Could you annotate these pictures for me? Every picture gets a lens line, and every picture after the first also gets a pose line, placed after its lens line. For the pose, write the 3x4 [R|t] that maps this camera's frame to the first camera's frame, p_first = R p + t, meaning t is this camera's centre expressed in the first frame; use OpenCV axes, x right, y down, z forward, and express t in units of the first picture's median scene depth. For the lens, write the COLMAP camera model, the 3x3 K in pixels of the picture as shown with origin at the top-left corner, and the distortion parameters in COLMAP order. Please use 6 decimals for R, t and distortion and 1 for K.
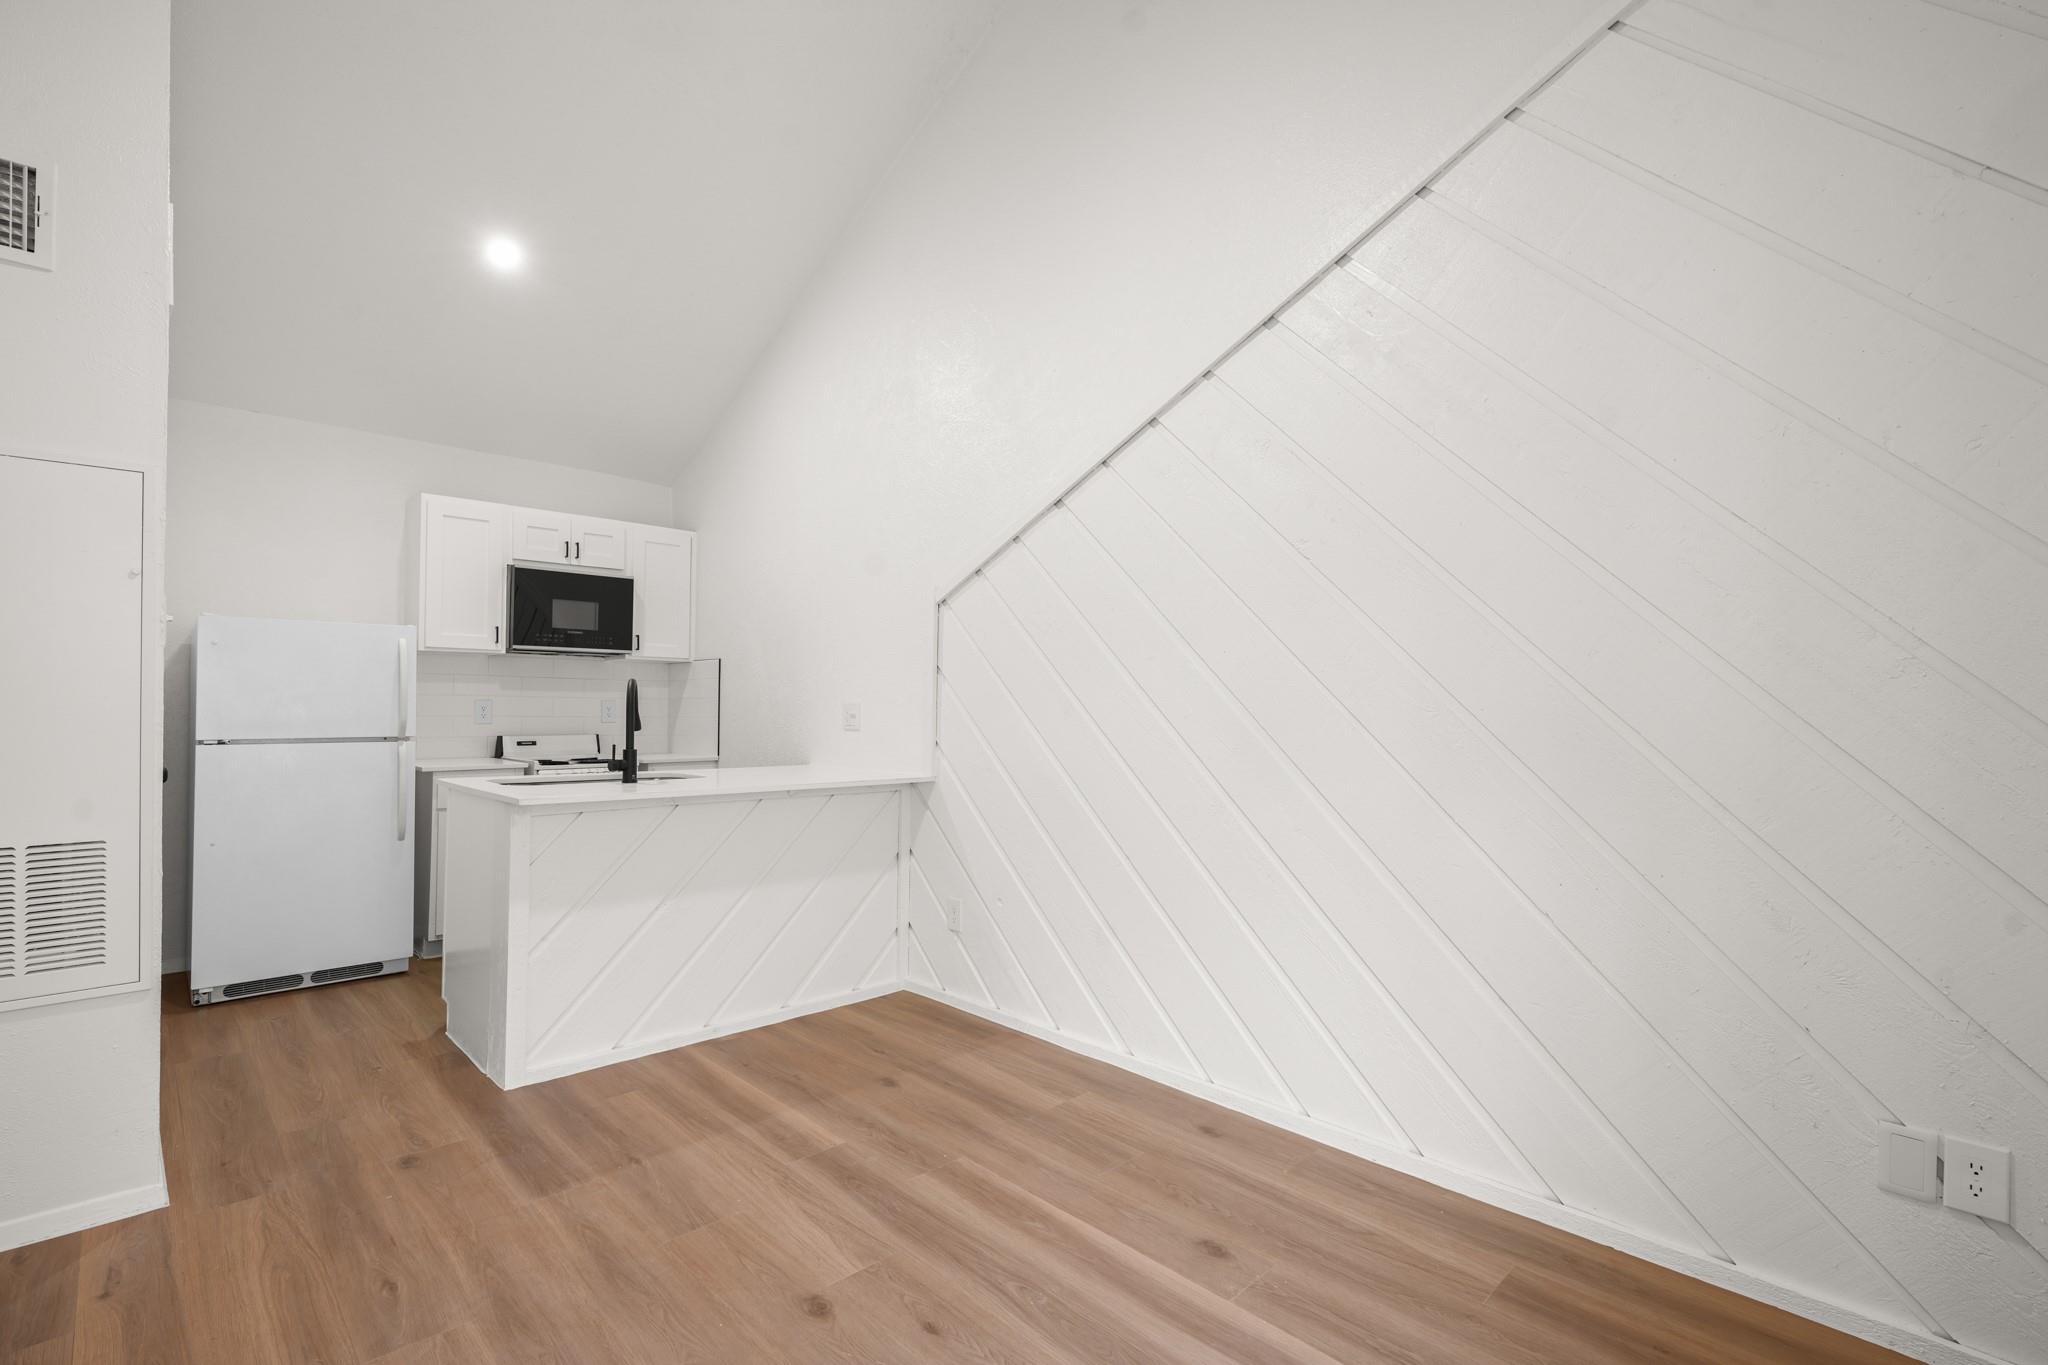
lens RADIAL K [[936.3, 0, 1022.7], [0, 936.3, 697.5], [0, 0, 1]] dist [-0.001344, 0.000554]
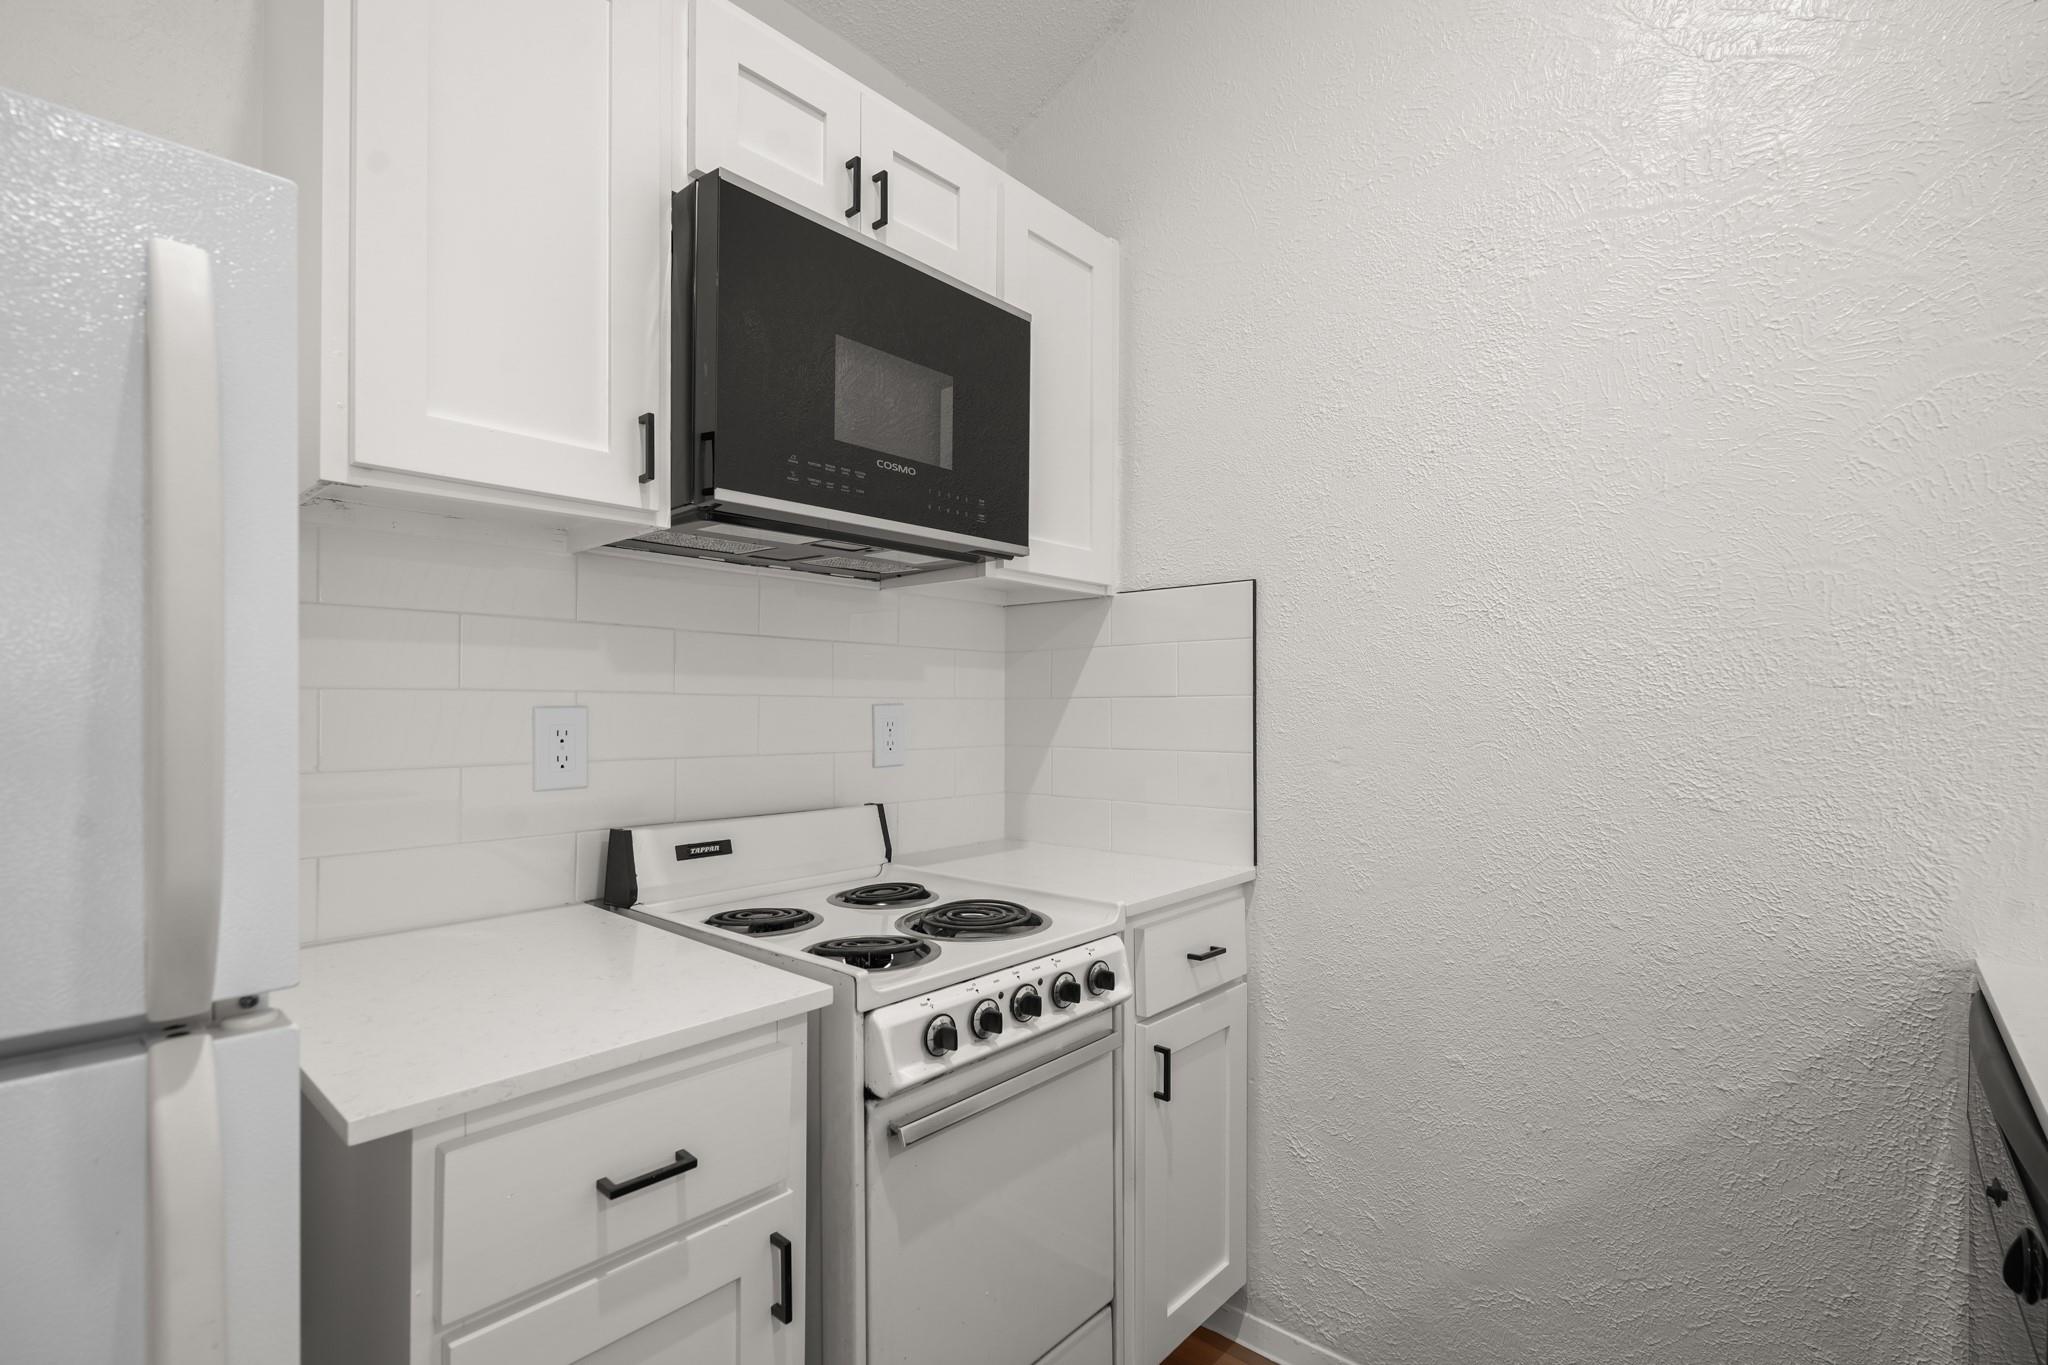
lens RADIAL K [[936.3, 0, 1022.7], [0, 936.3, 697.5], [0, 0, 1]] dist [-0.001344, 0.000554]
pose [[0.997733, -0.005533, 0.067075, -0.532582], [0.005227, 0.999975, 0.004737, -0.000681], [-0.067100, -0.004376, 0.997737, 0.826429]]
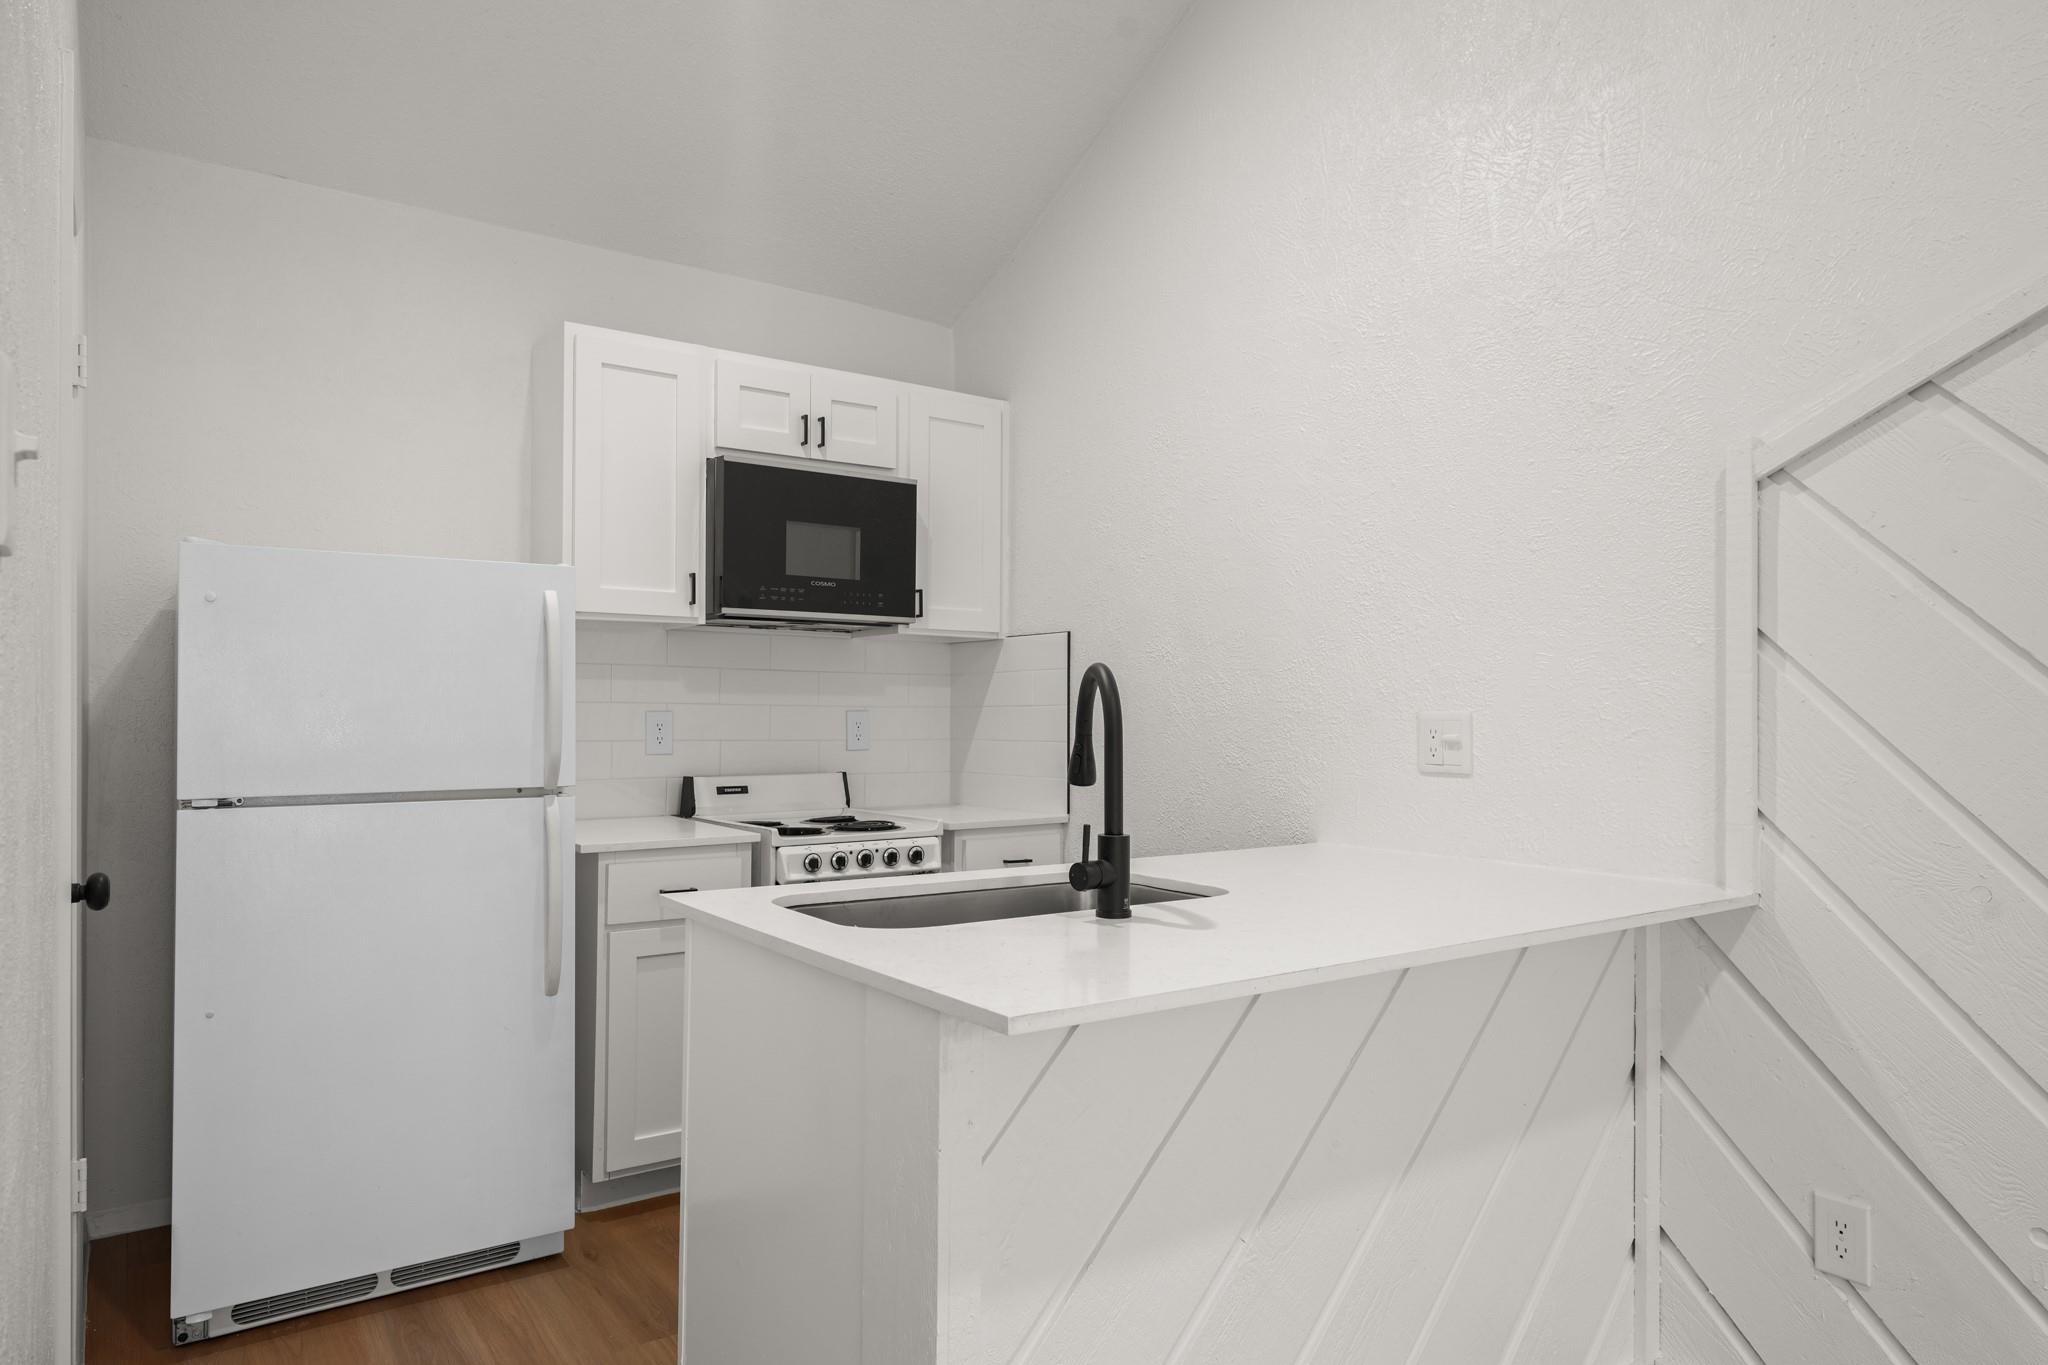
lens RADIAL K [[1264.4, 0, 1028.2], [0, 1264.4, 699.8], [0, 0, 1]] dist [0.003214, -0.000183]
pose [[0.989043, -0.004916, -0.147547, -0.297599], [0.005072, 0.999987, 0.000684, -0.003850], [0.147542, -0.001425, 0.989055, 0.353076]]
